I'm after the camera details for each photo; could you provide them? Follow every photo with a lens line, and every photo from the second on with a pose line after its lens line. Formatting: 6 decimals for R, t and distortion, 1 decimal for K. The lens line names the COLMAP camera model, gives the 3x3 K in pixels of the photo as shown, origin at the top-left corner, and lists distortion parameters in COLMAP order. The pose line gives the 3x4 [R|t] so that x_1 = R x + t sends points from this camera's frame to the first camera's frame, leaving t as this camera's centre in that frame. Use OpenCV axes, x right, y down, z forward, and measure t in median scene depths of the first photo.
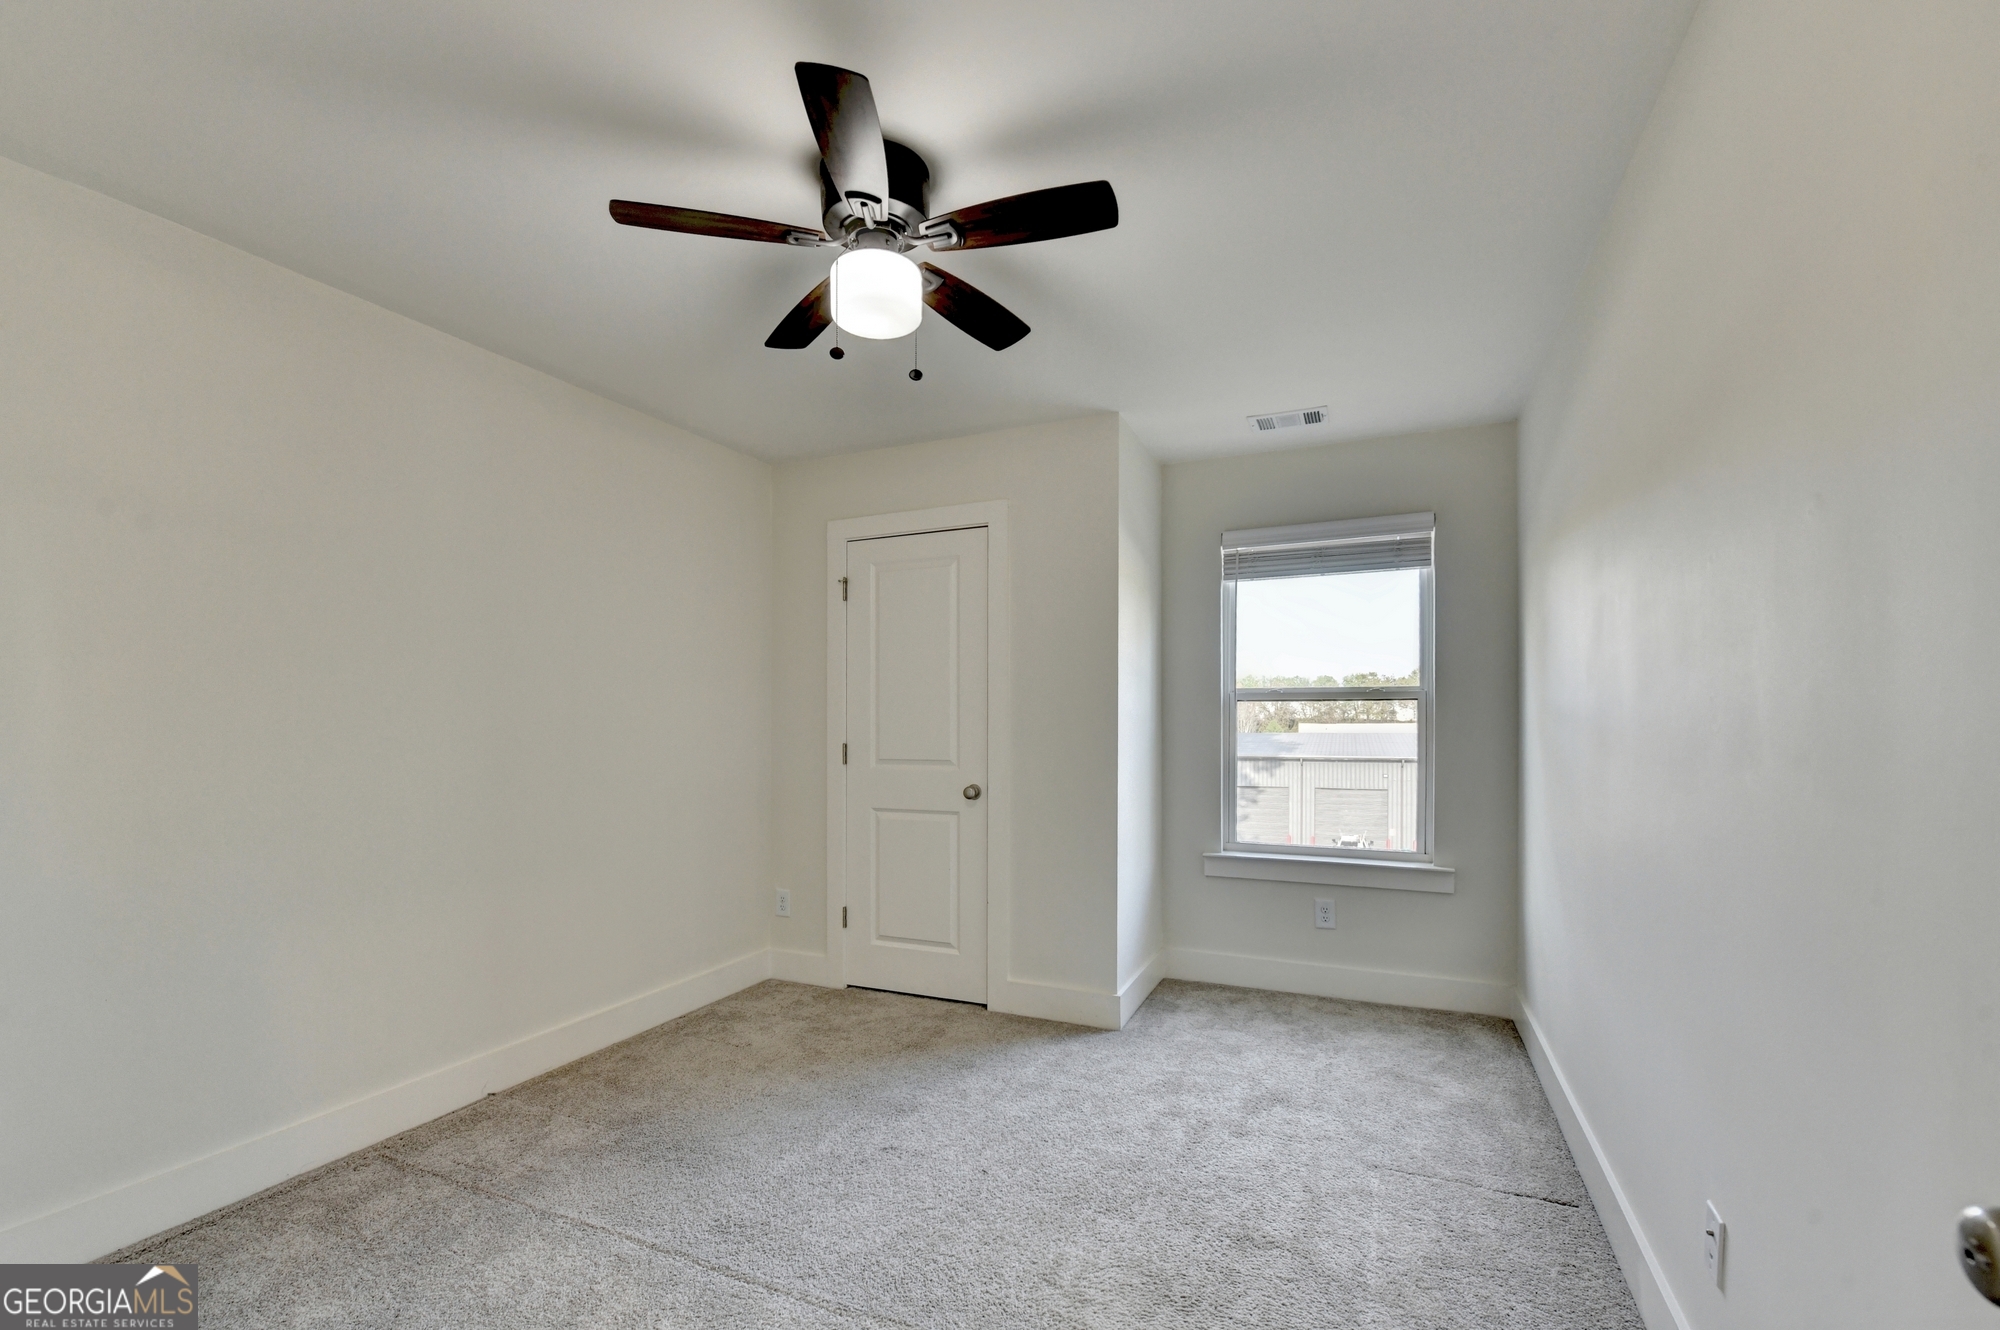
lens RADIAL K [[830.1, 0, 1007.1], [0, 830.1, 679.8], [0, 0, 1]] dist [-0.018553, -0.001220]
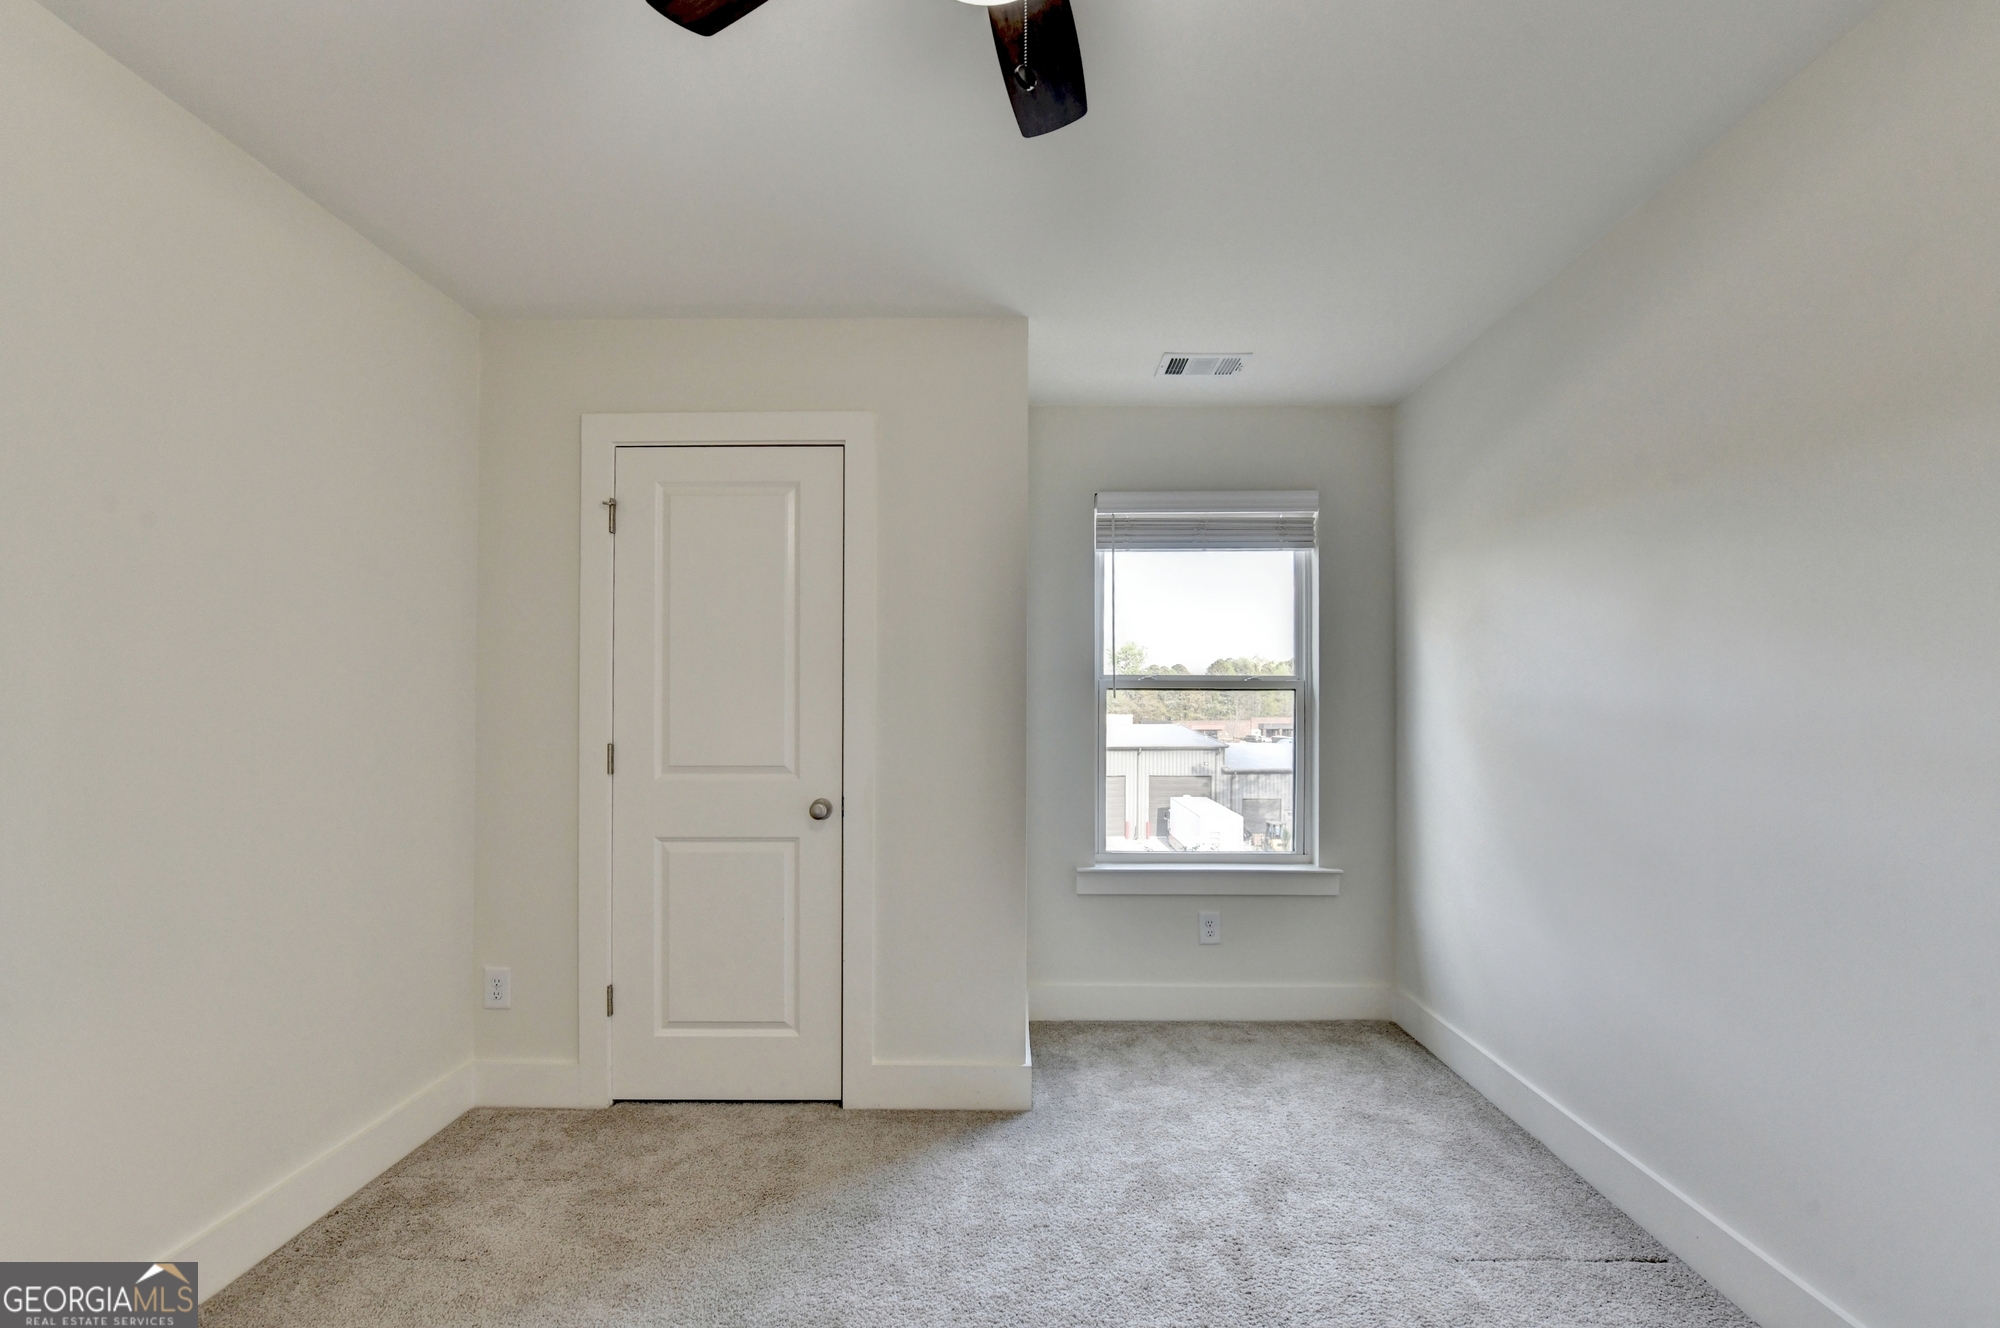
lens RADIAL K [[830.1, 0, 1007.1], [0, 830.1, 678.8], [0, 0, 1]] dist [-0.018553, -0.001220]
pose [[0.916678, 0.018529, 0.399197, -0.187690], [-0.023549, 0.999693, 0.007676, 0.012194], [-0.398932, -0.016437, 0.916833, 0.281423]]
